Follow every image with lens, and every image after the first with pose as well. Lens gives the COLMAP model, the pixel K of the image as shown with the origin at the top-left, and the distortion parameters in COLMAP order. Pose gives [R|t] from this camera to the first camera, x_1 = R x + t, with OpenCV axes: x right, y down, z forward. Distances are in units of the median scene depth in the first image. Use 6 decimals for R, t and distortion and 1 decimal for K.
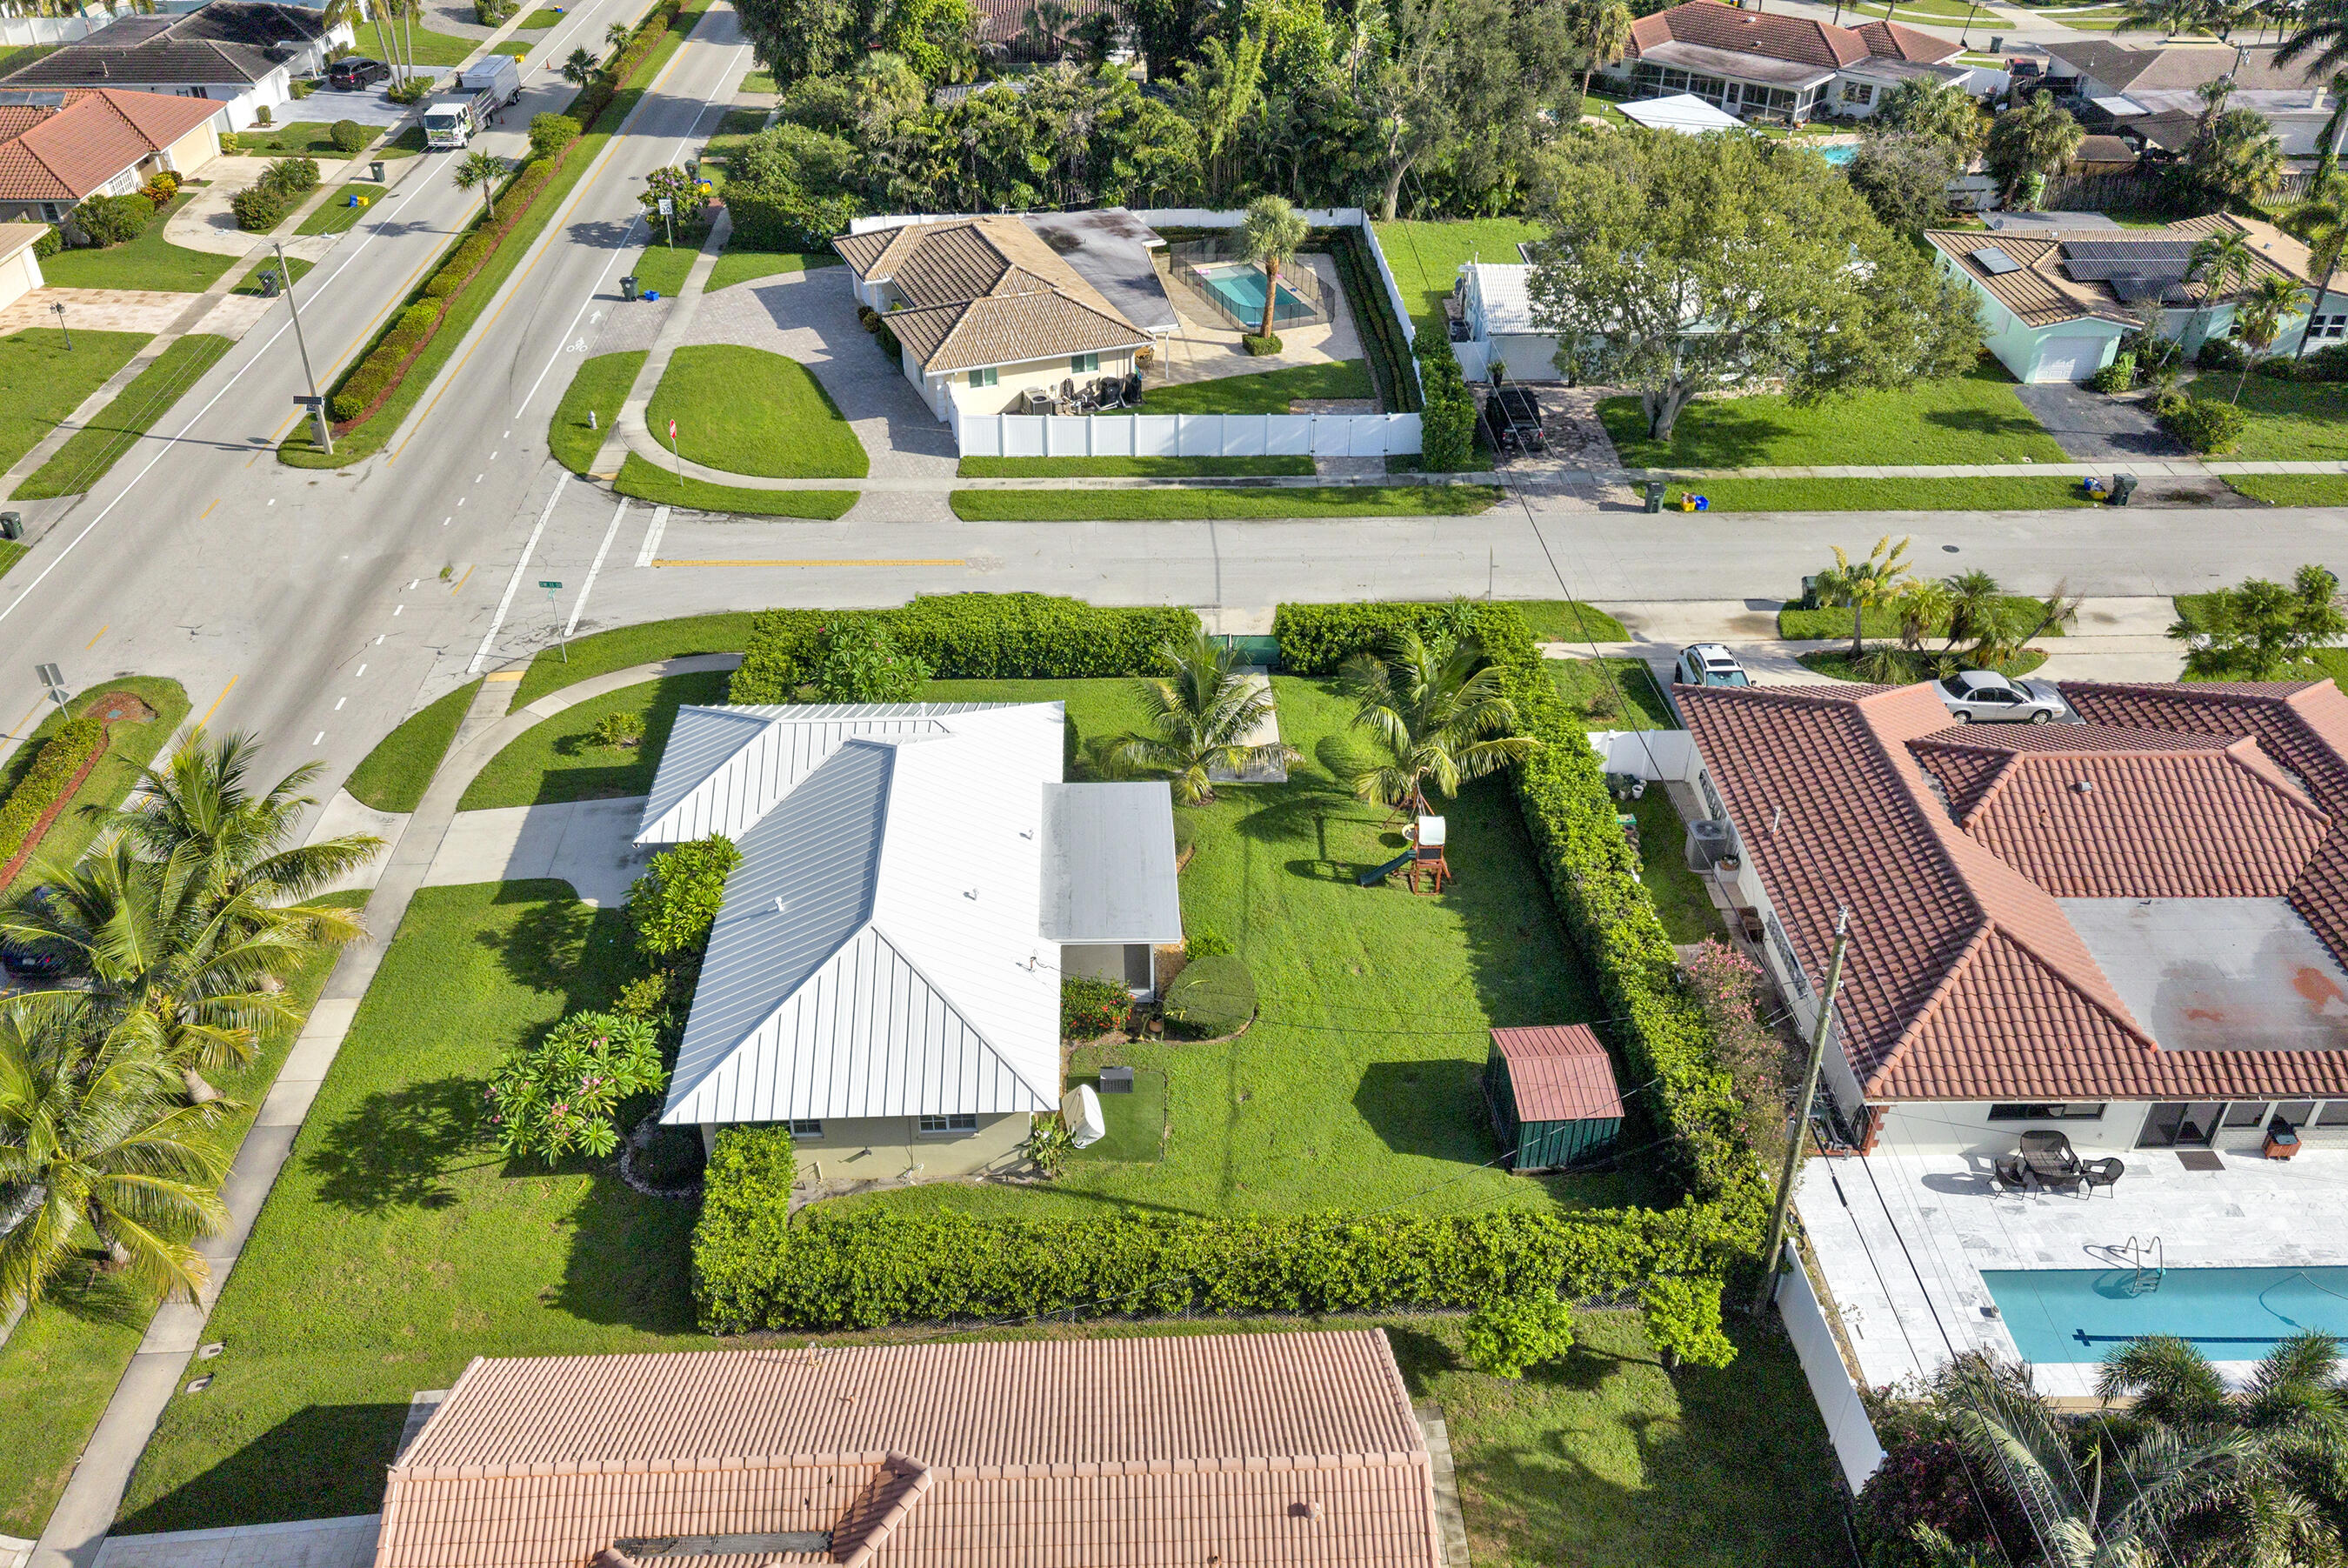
lens RADIAL K [[1878.2, 0, 1181.4], [0, 1878.2, 775.8], [0, 0, 1]] dist [0.102893, -0.162232]
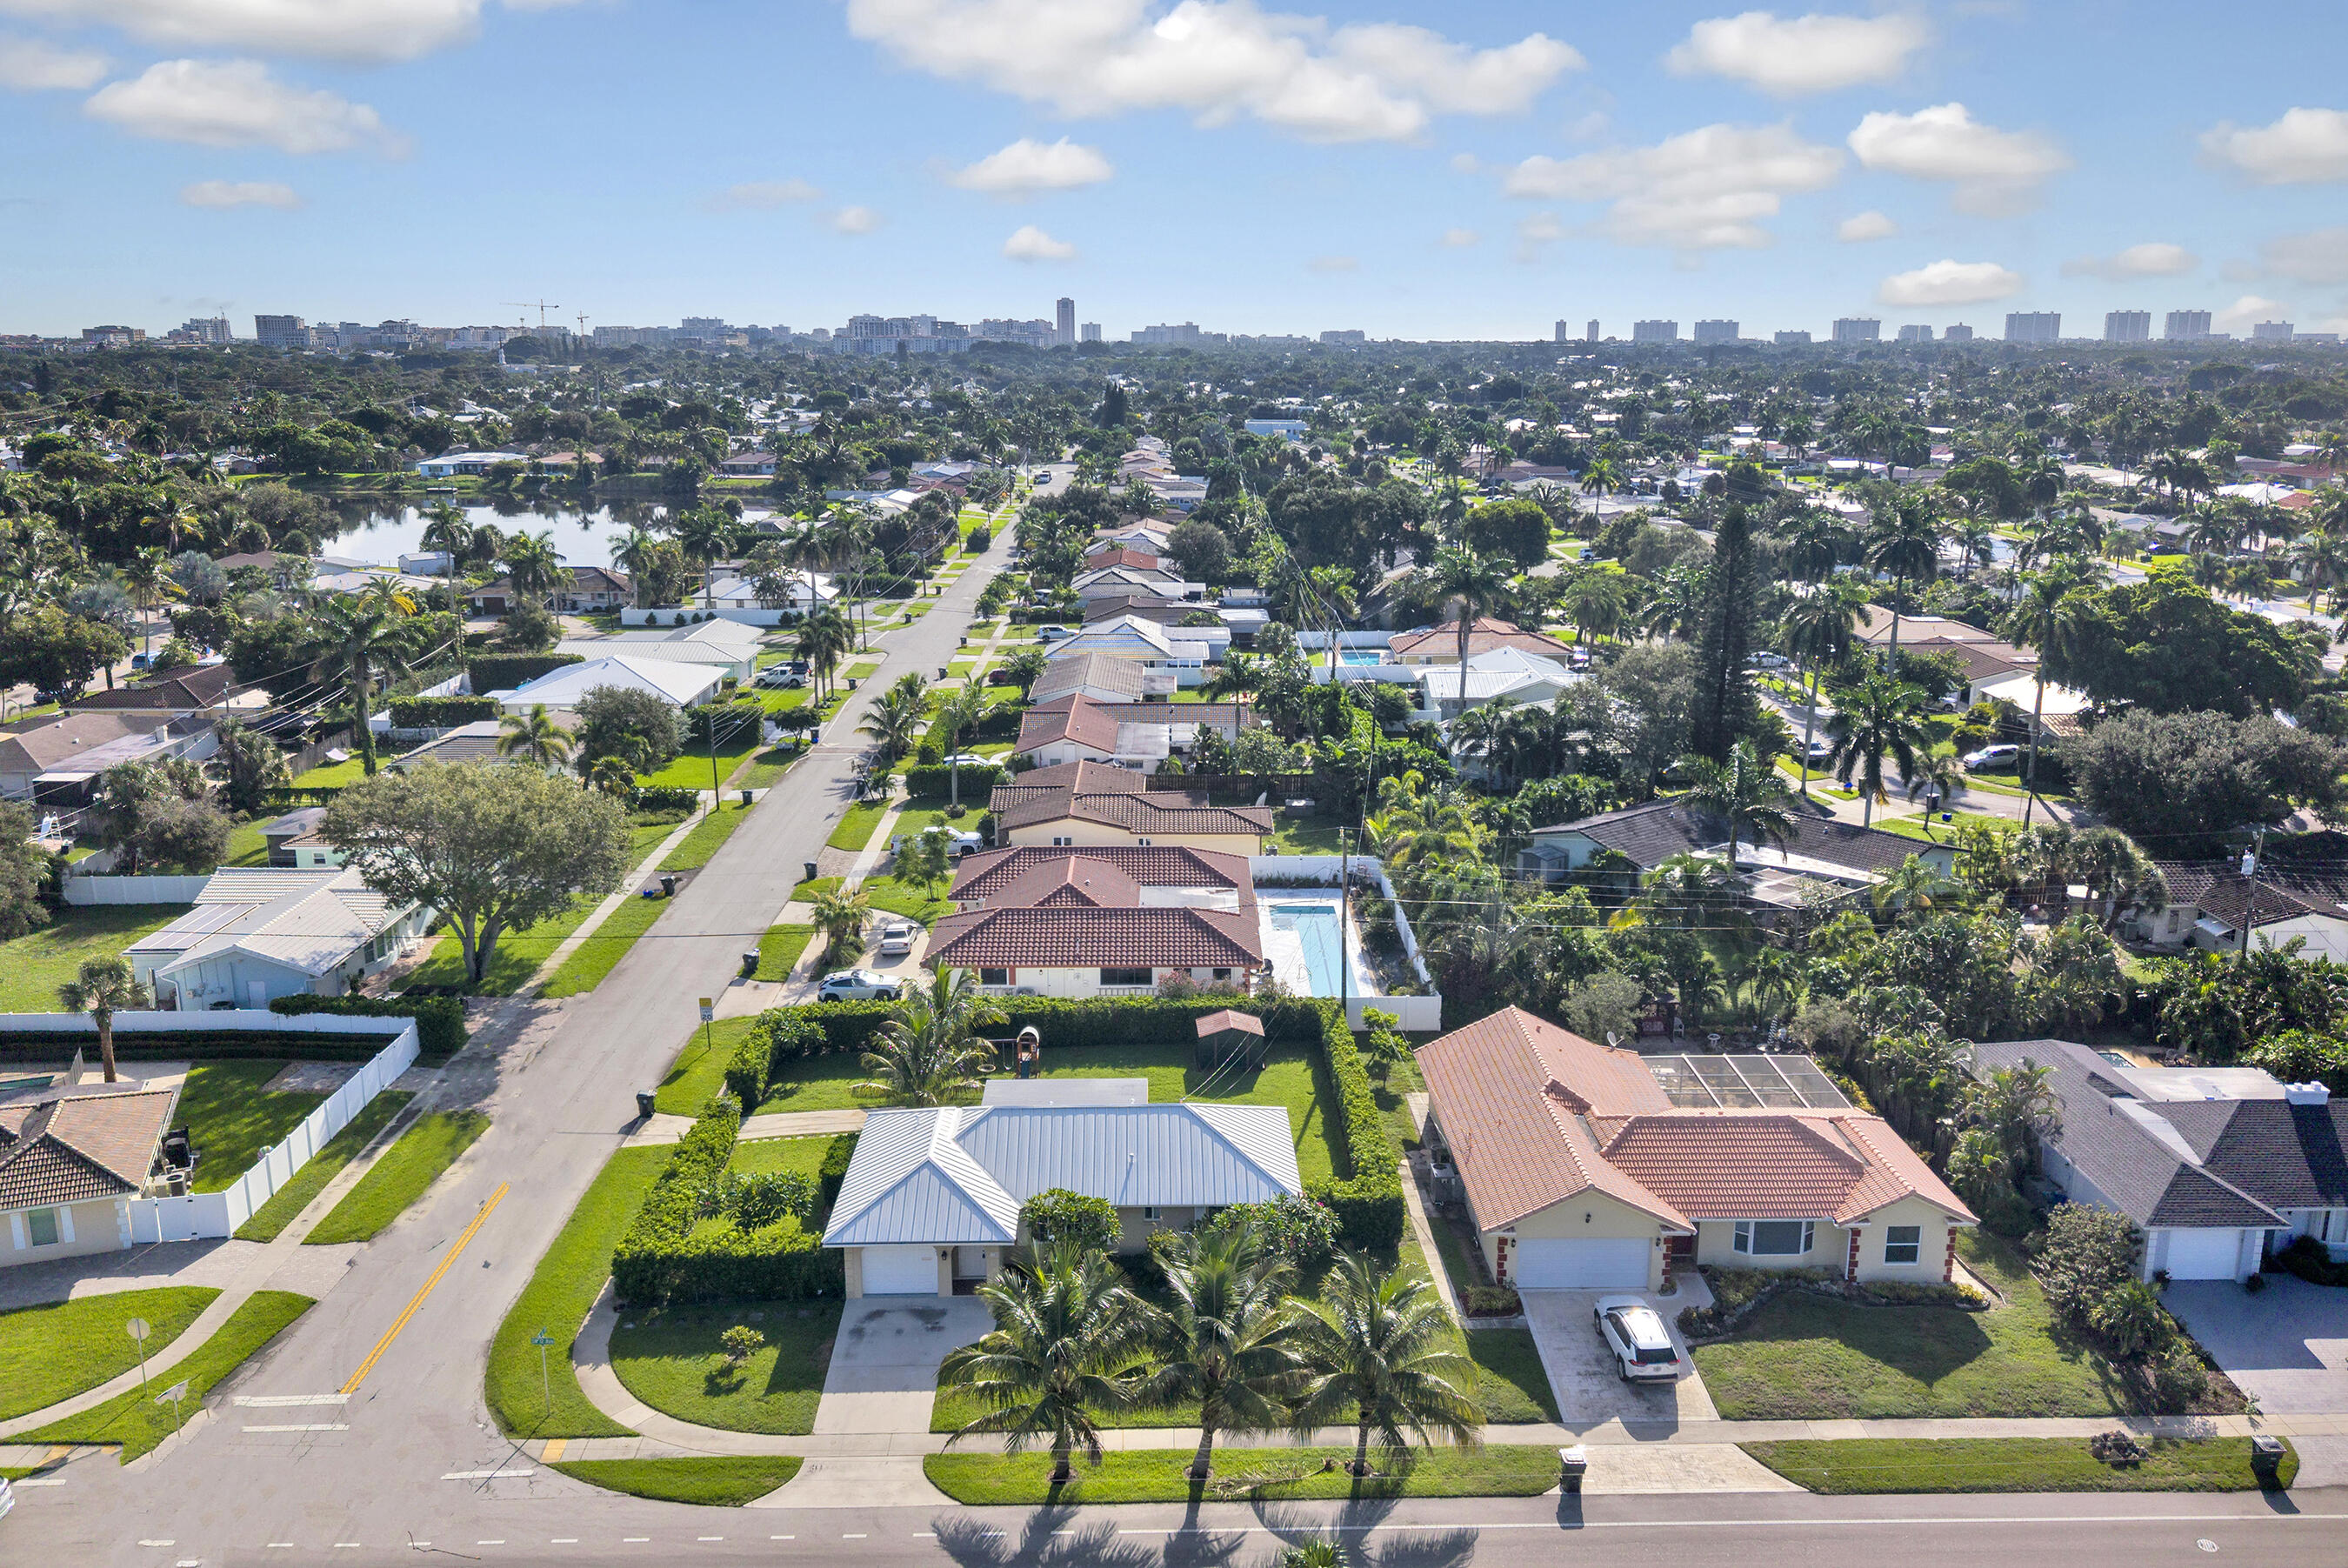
lens RADIAL K [[1910.2, 0, 1182.6], [0, 1910.2, 783.4], [0, 0, 1]] dist [0.080260, -0.144387]
pose [[0.023462, -0.239968, 0.970497, -0.989106], [0.558254, 0.808459, 0.186406, -0.267493], [-0.829338, 0.537410, 0.152931, 0.337797]]
